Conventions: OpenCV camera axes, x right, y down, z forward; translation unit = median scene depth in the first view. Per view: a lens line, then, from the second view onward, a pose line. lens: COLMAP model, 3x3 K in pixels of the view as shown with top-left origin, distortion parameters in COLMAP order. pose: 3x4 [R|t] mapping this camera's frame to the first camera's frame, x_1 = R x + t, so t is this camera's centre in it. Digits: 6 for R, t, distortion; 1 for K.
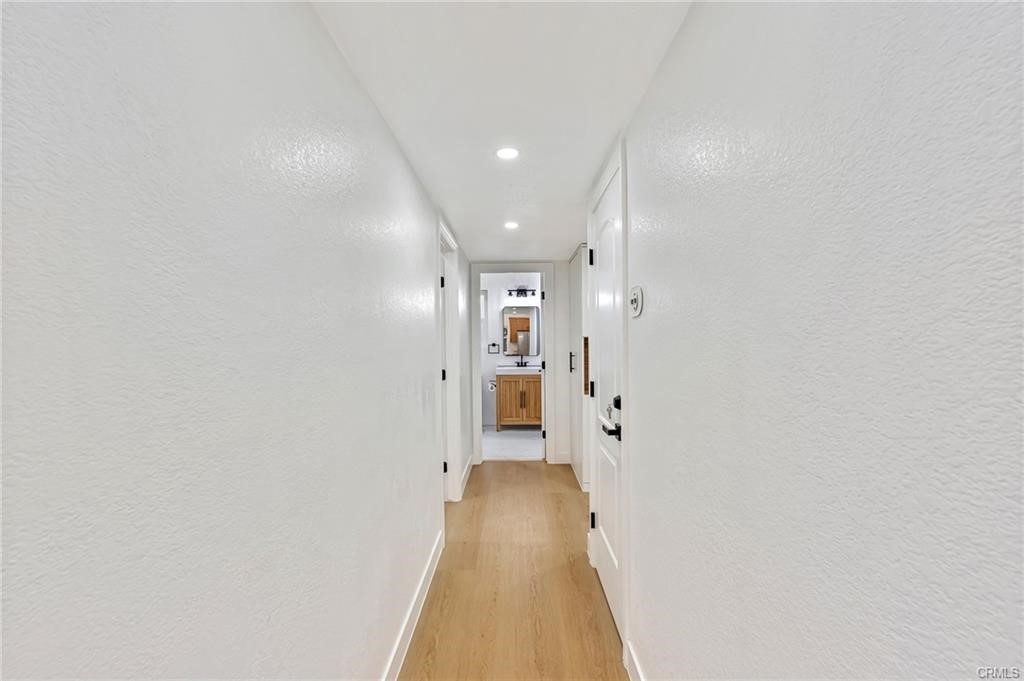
lens RADIAL K [[455.5, 0, 512.0], [0, 455.5, 340.5], [0, 0, 1]] dist [0.000808, 0.000153]
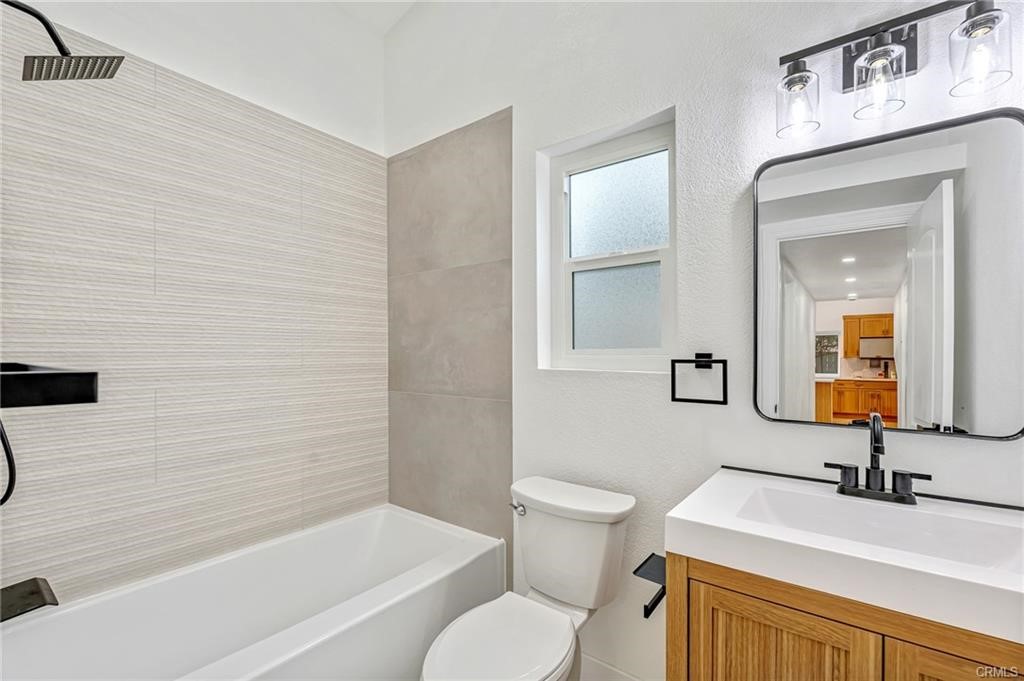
lens RADIAL K [[455.5, 0, 512.0], [0, 455.5, 340.5], [0, 0, 1]] dist [0.000808, 0.000153]
pose [[0.799042, 0.007536, -0.601228, 0.015256], [-0.024335, 0.999507, -0.019814, 0.006513], [0.600783, 0.030463, 0.798832, 0.784749]]
